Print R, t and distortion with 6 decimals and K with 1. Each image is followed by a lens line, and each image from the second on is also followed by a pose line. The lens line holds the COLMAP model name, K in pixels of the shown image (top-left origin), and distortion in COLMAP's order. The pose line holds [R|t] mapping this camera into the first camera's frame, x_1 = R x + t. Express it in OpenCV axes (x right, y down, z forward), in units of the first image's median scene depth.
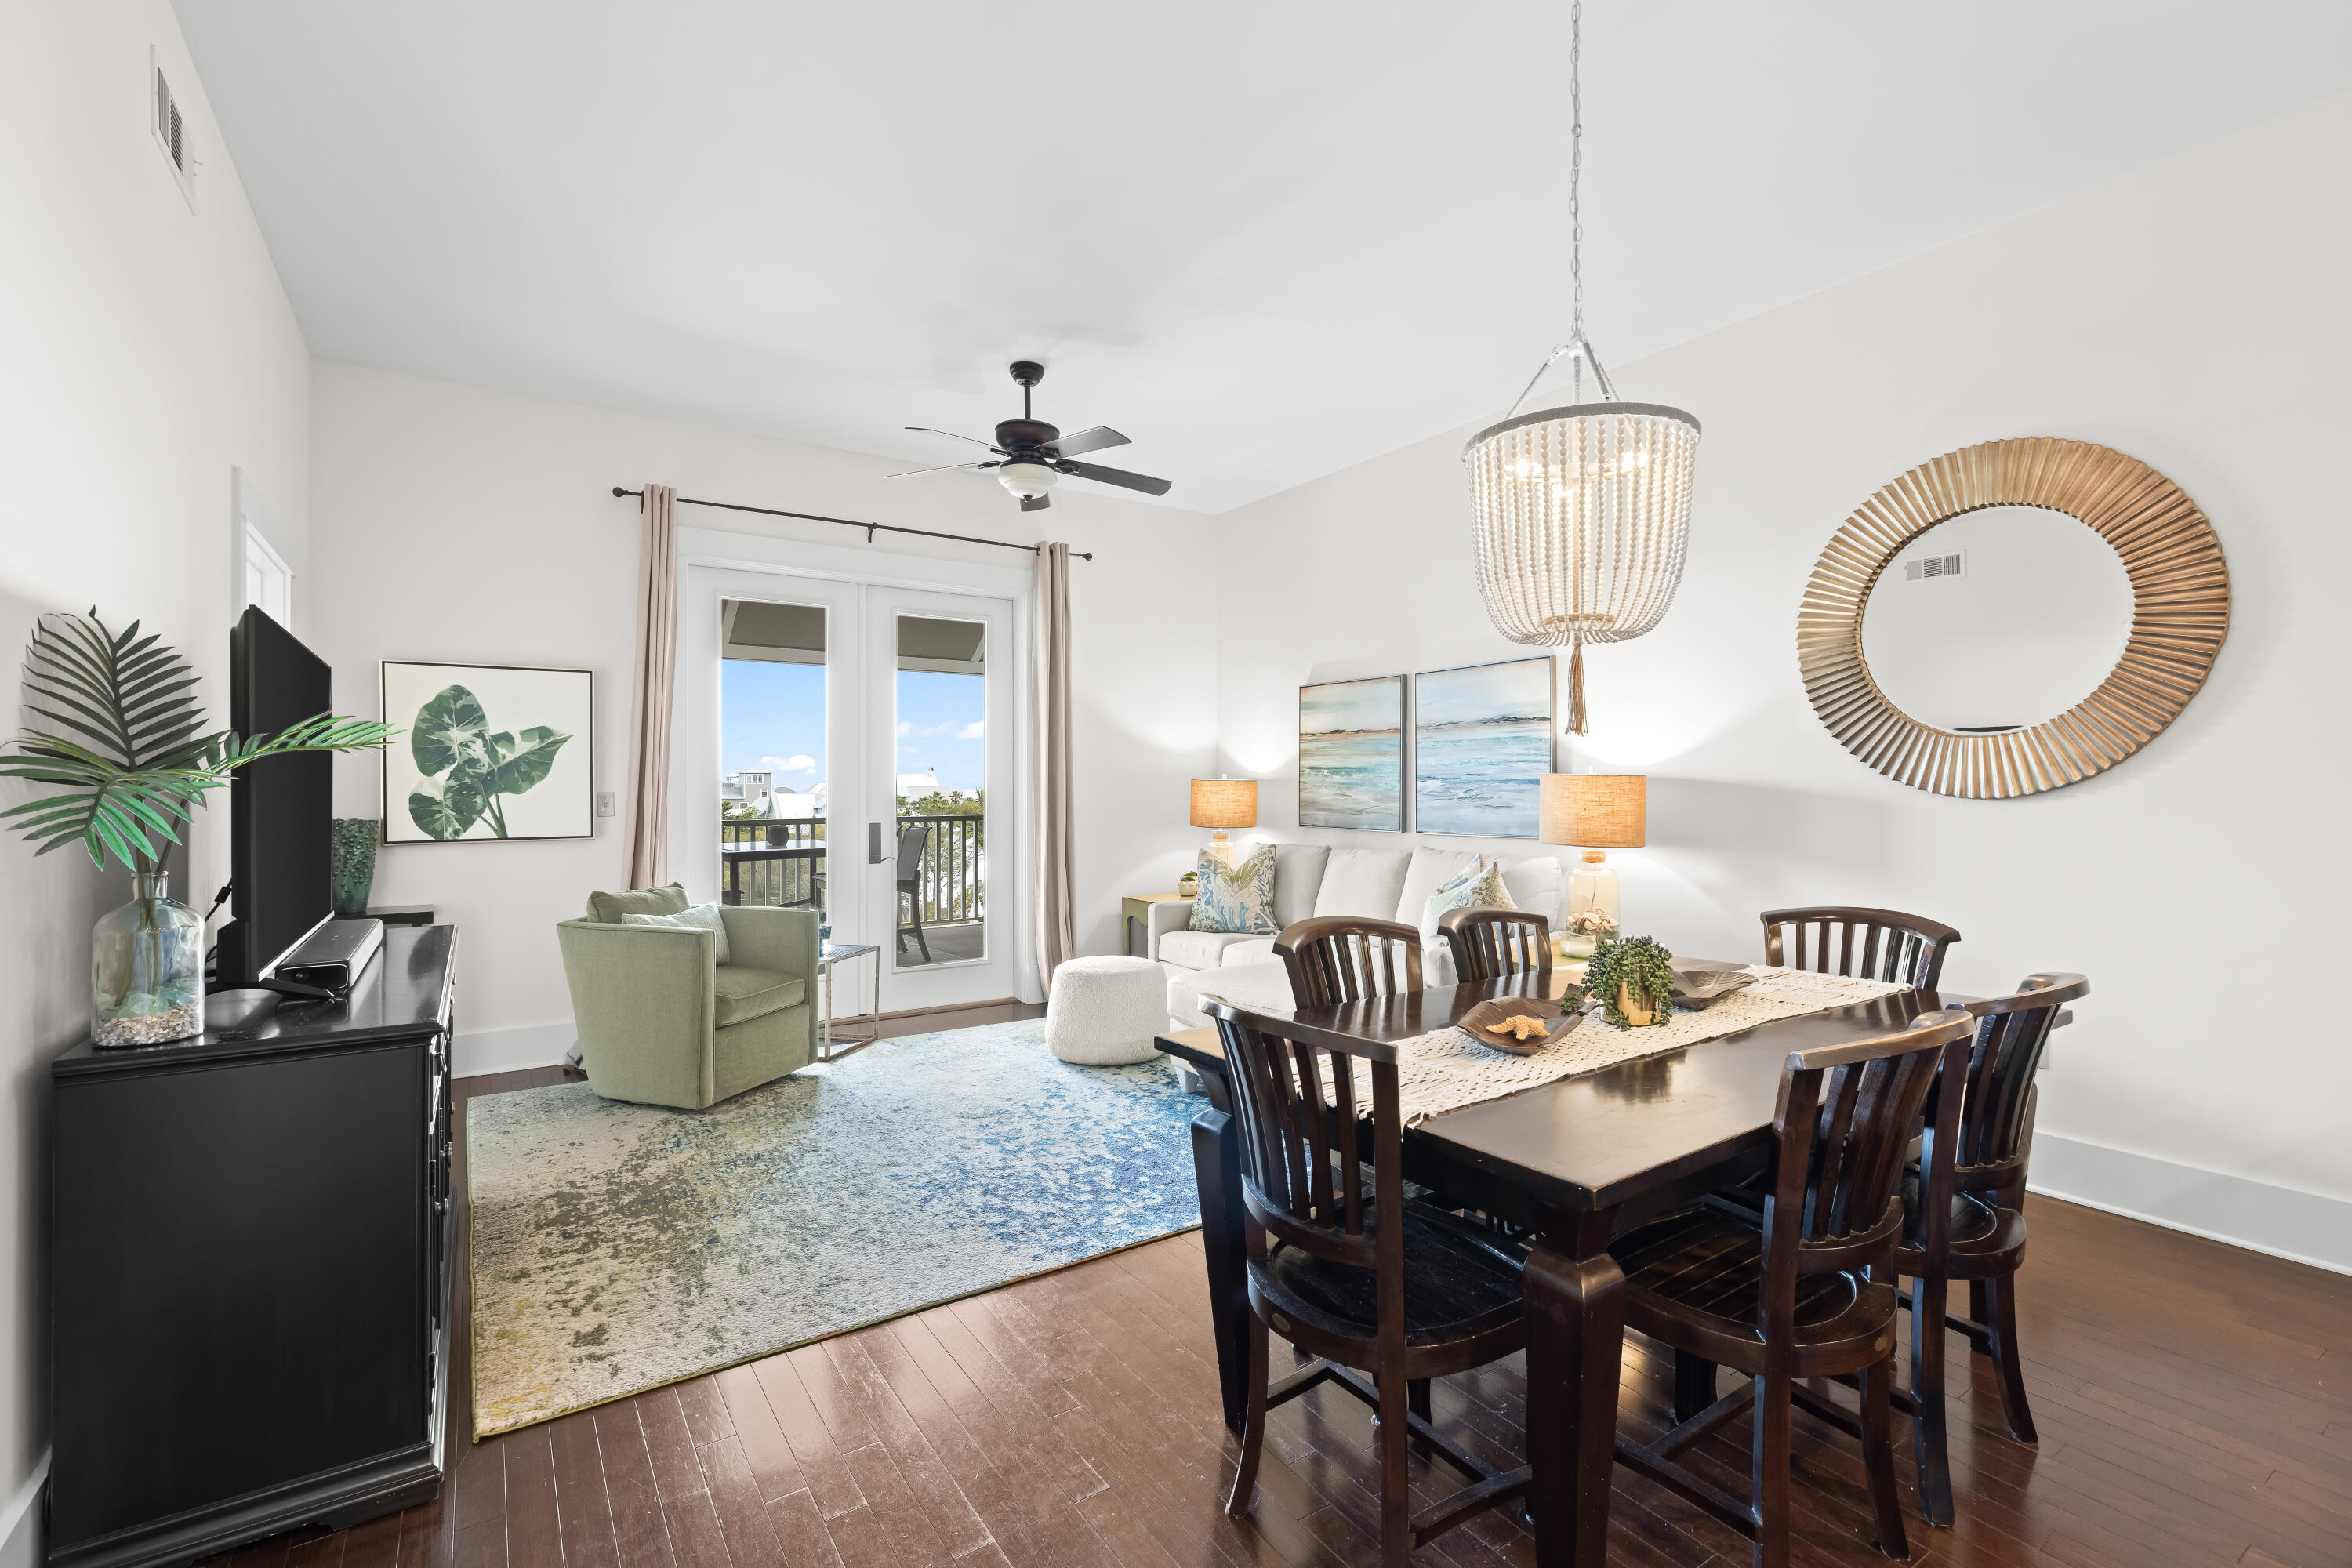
lens RADIAL K [[1047.1, 0, 1182.4], [0, 1047.1, 781.2], [0, 0, 1]] dist [0.004754, 0.000006]
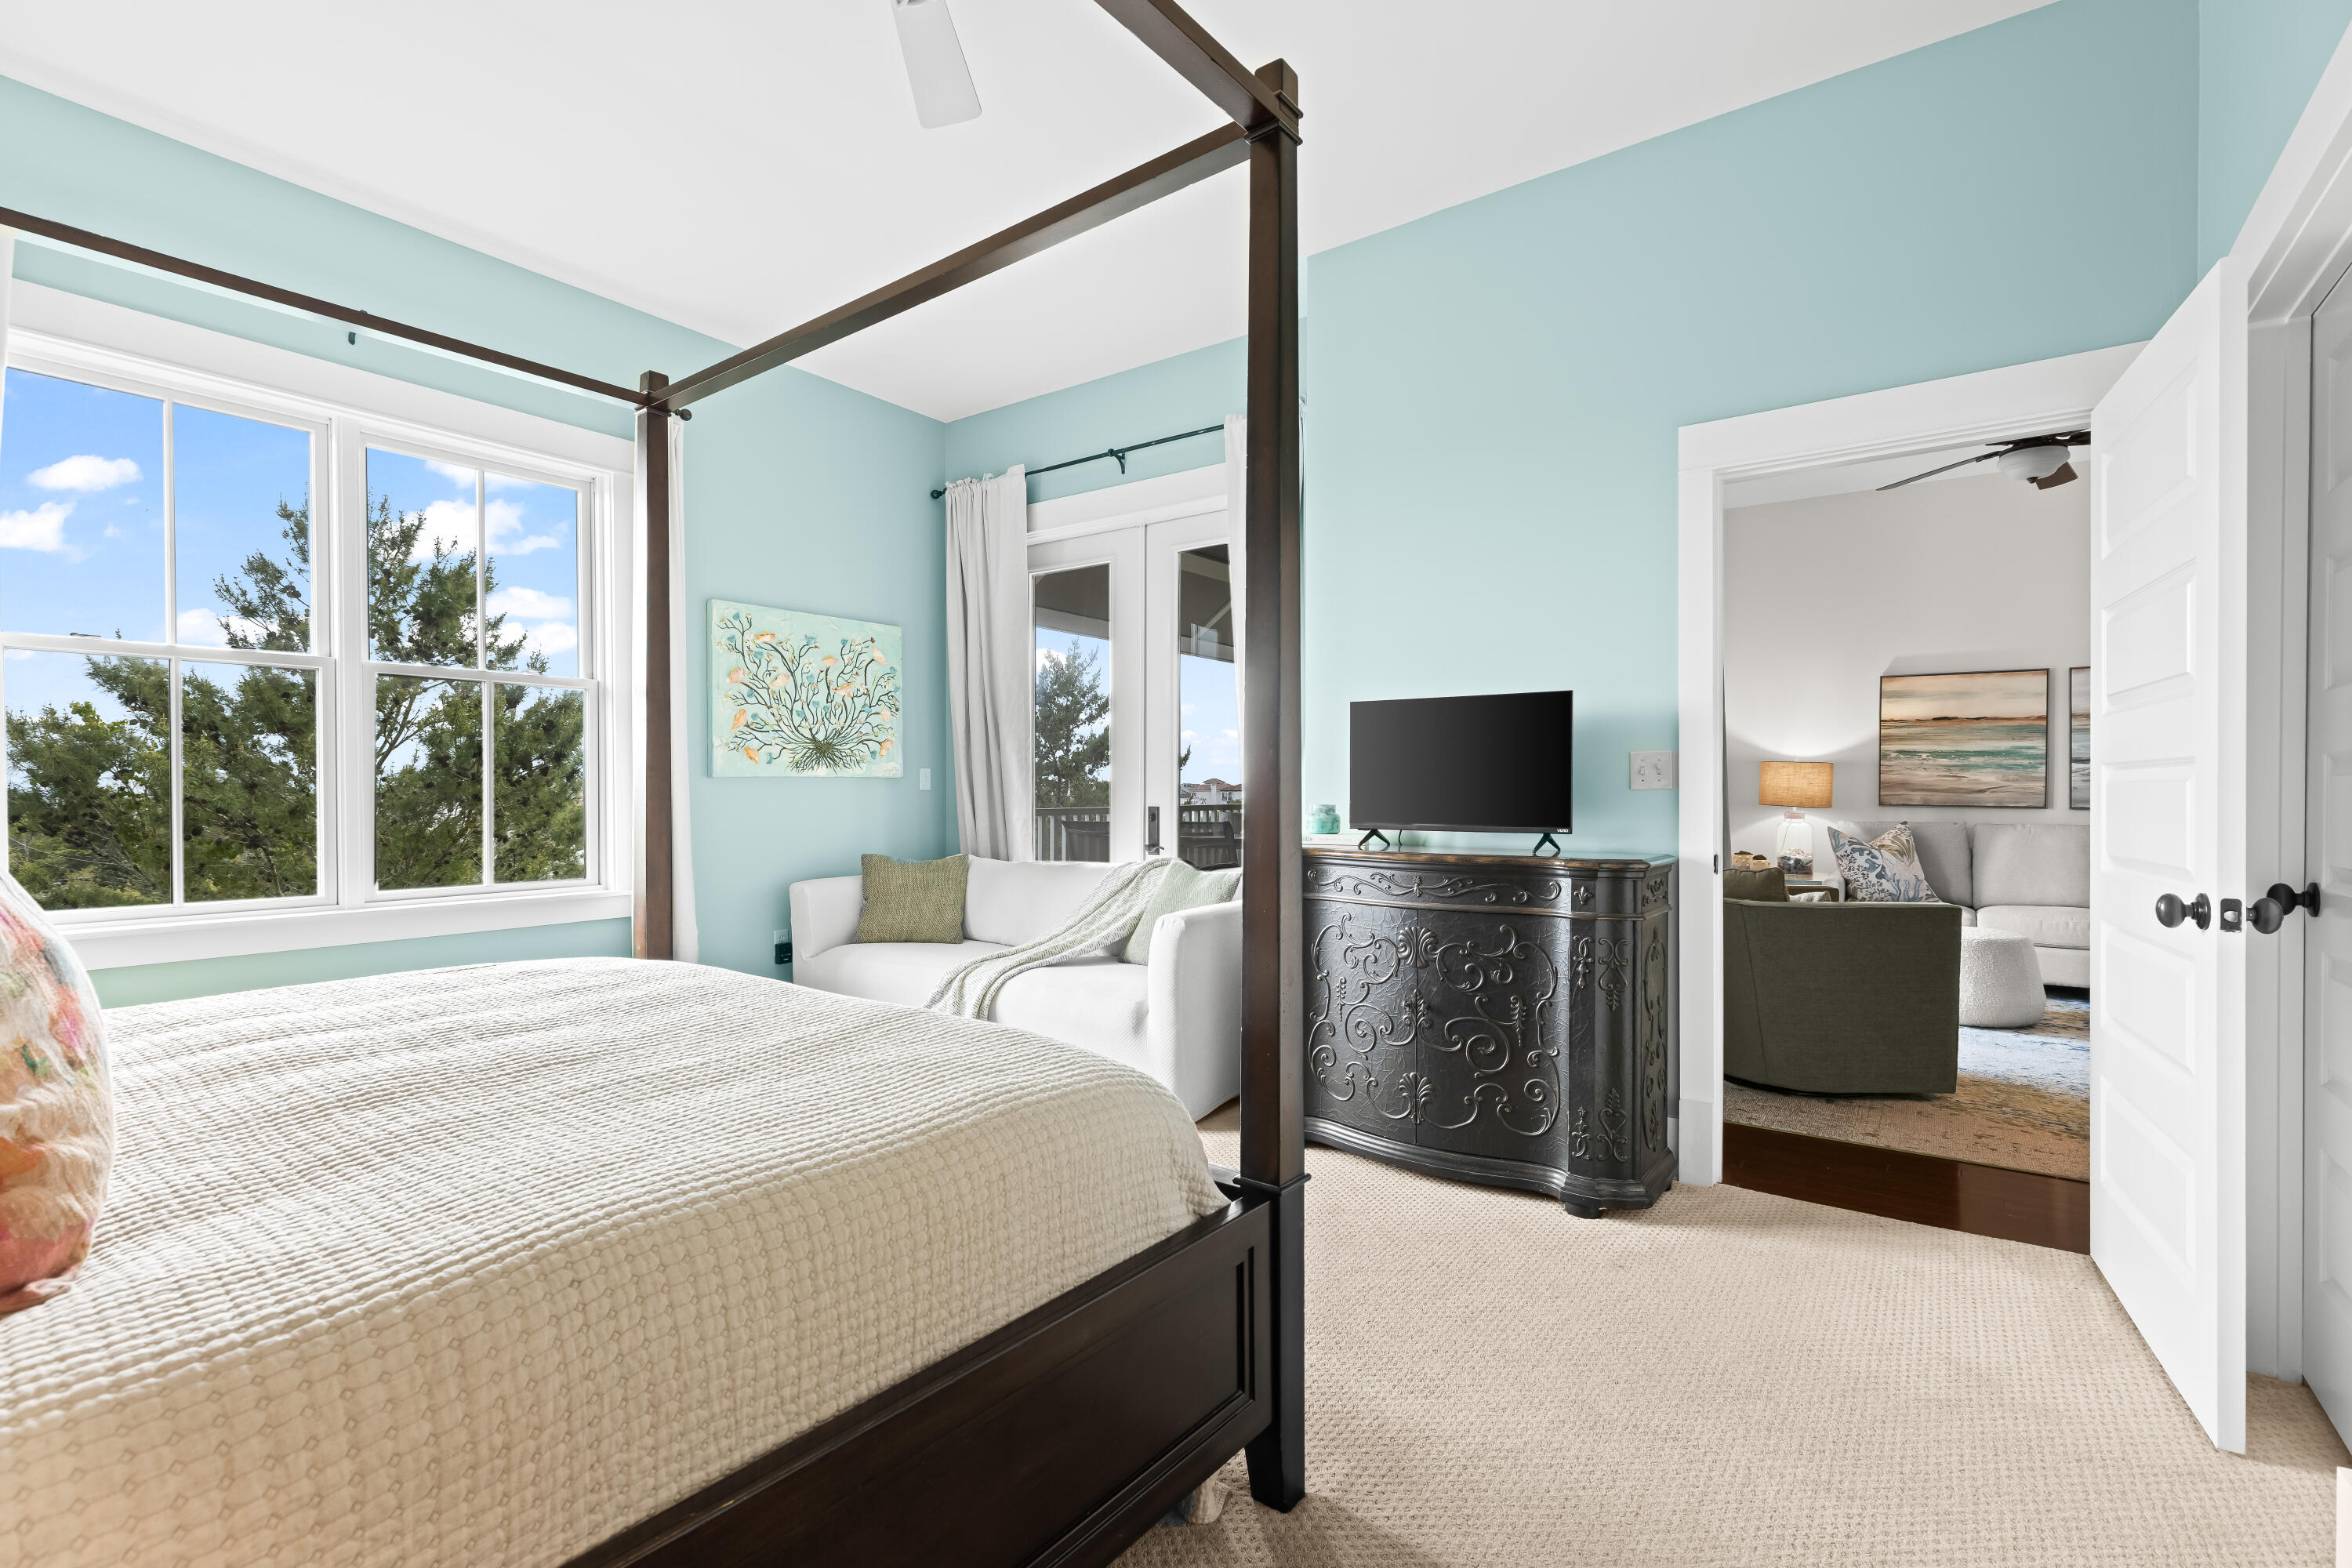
lens RADIAL K [[1053.4, 0, 1177.1], [0, 1053.4, 793.0], [0, 0, 1]] dist [0.002970, 0.000497]
pose [[0.938801, 0.006831, 0.344391, -1.268101], [-0.010204, 0.999916, 0.007984, 0.038607], [-0.344308, -0.011010, 0.938792, 0.311879]]
